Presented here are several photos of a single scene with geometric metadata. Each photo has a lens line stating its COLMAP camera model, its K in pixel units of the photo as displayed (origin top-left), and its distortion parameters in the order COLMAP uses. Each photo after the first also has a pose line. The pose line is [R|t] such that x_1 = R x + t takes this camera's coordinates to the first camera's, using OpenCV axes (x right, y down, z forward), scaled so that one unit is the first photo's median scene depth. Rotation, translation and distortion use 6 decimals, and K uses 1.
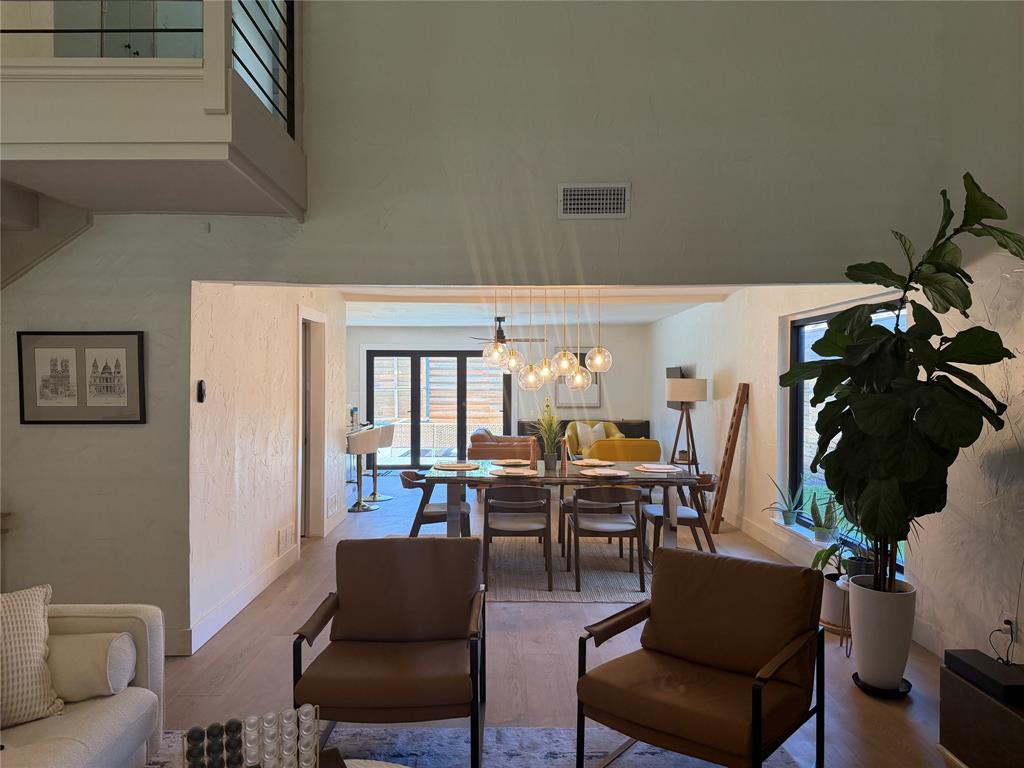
lens RADIAL K [[708.2, 0, 507.2], [0, 708.2, 380.5], [0, 0, 1]] dist [0.150830, -0.169747]
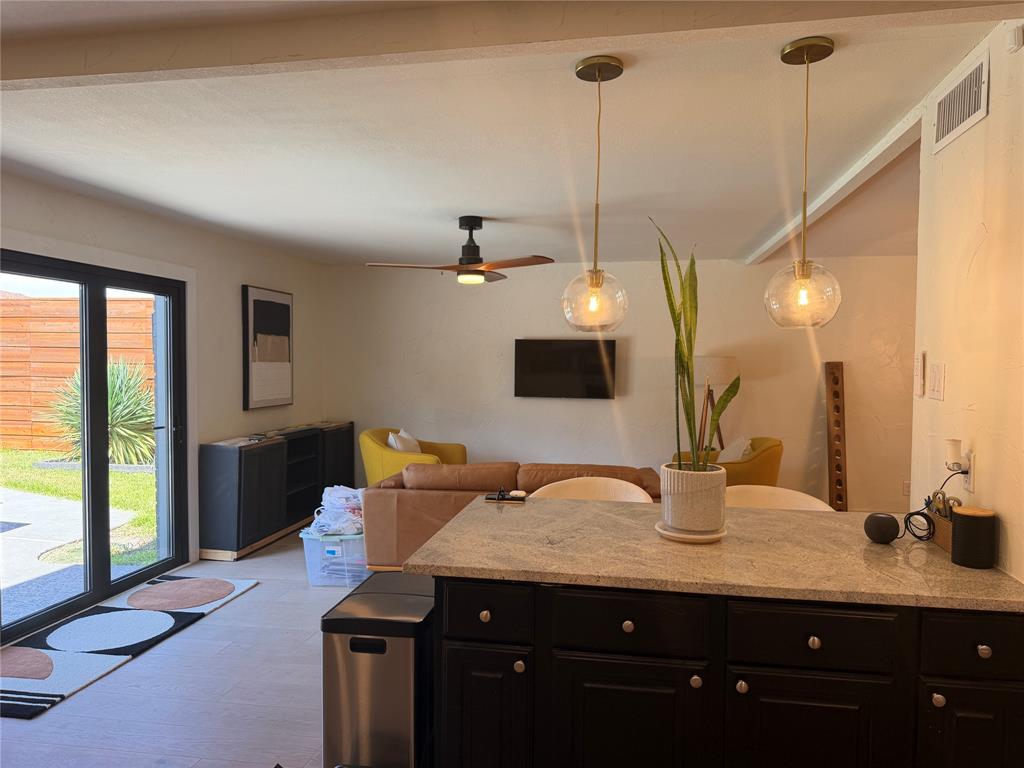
lens RADIAL K [[708.2, 0, 507.2], [0, 708.2, 380.5], [0, 0, 1]] dist [0.150830, -0.169747]
pose [[0.173278, -0.020830, 0.984653, -0.776013], [-0.005692, 0.999738, 0.022151, 0.011301], [-0.984856, -0.009443, 0.173114, 1.495693]]
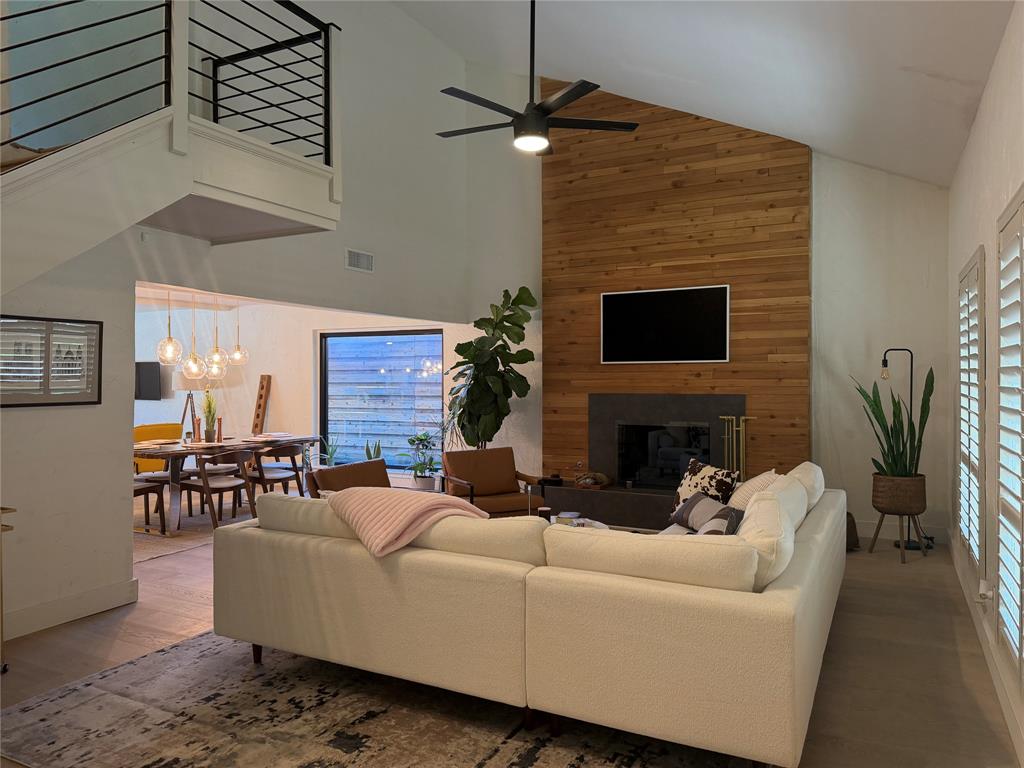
lens RADIAL K [[714.5, 0, 512.0], [0, 714.5, 384.0], [0, 0, 1]] dist [0.123843, -0.178829]
pose [[0.467556, -0.006830, 0.883937, -0.779988], [0.000102, 0.999971, 0.007673, 0.013233], [-0.883964, -0.003498, 0.467542, -0.055521]]
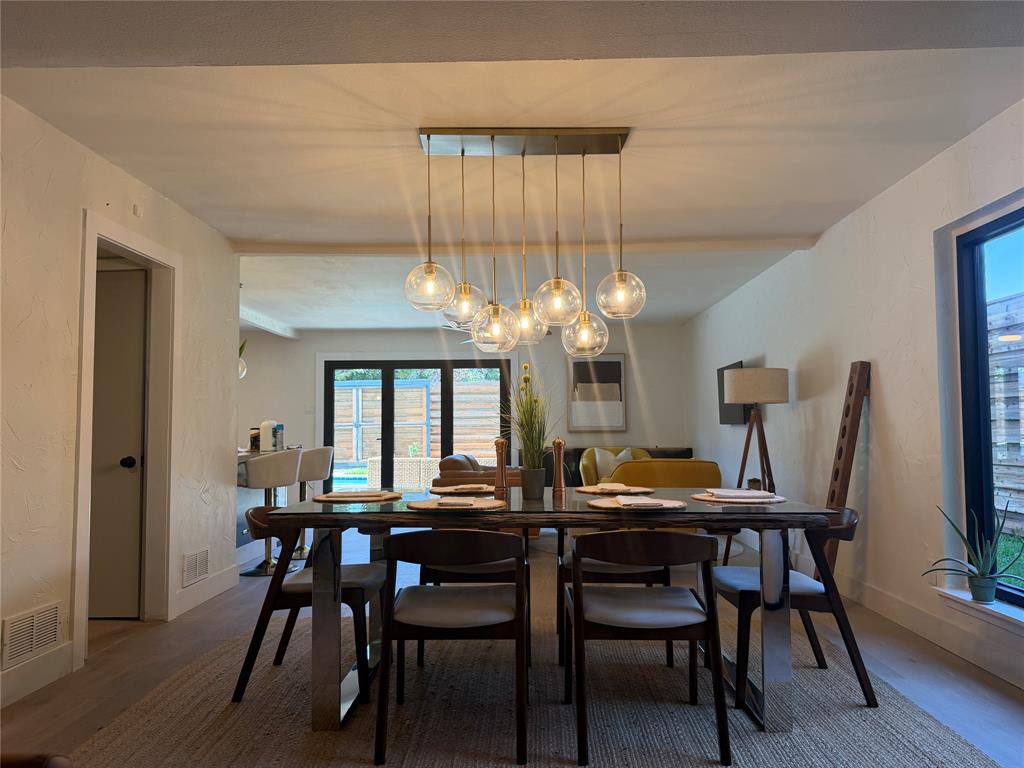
lens RADIAL K [[714.5, 0, 512.0], [0, 714.5, 384.0], [0, 0, 1]] dist [0.123843, -0.178829]
pose [[0.999579, -0.009998, -0.027219, 0.058704], [0.008230, 0.997895, -0.064319, 0.071115], [0.027805, 0.064068, 0.997558, 0.445583]]
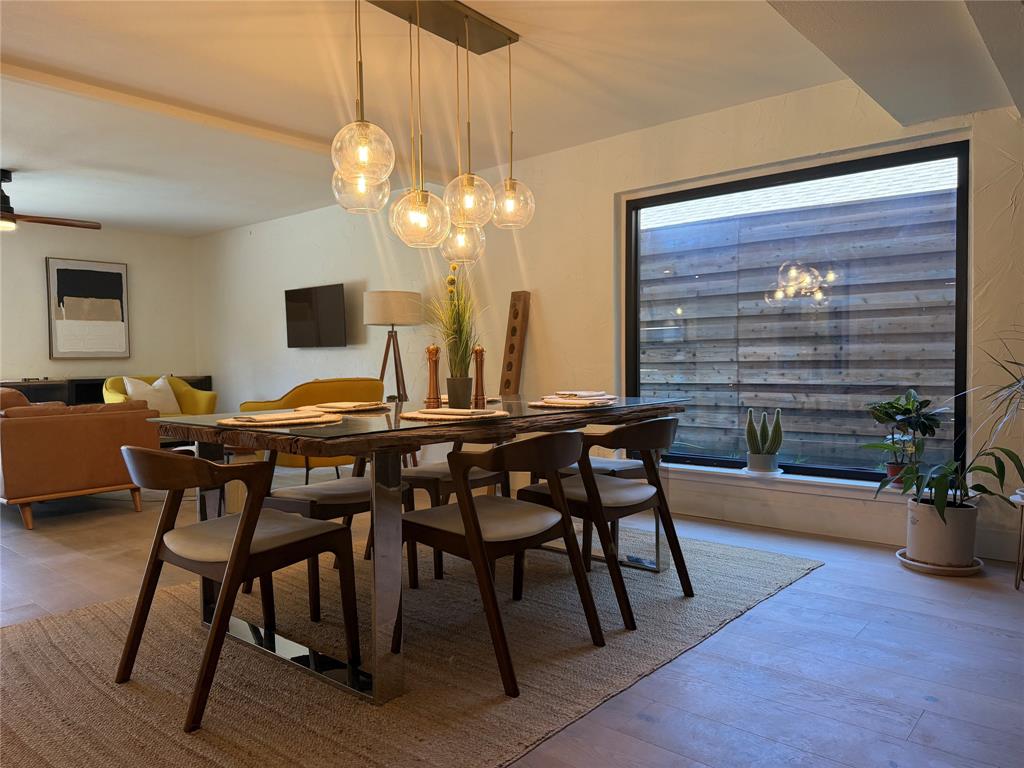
lens RADIAL K [[723.1, 0, 508.8], [0, 723.1, 388.6], [0, 0, 1]] dist [0.006984, 0.003360]
pose [[0.657032, -0.039311, 0.752837, -0.283052], [0.013239, 0.999087, 0.040615, 0.087206], [-0.753747, -0.016719, 0.656953, 0.617827]]
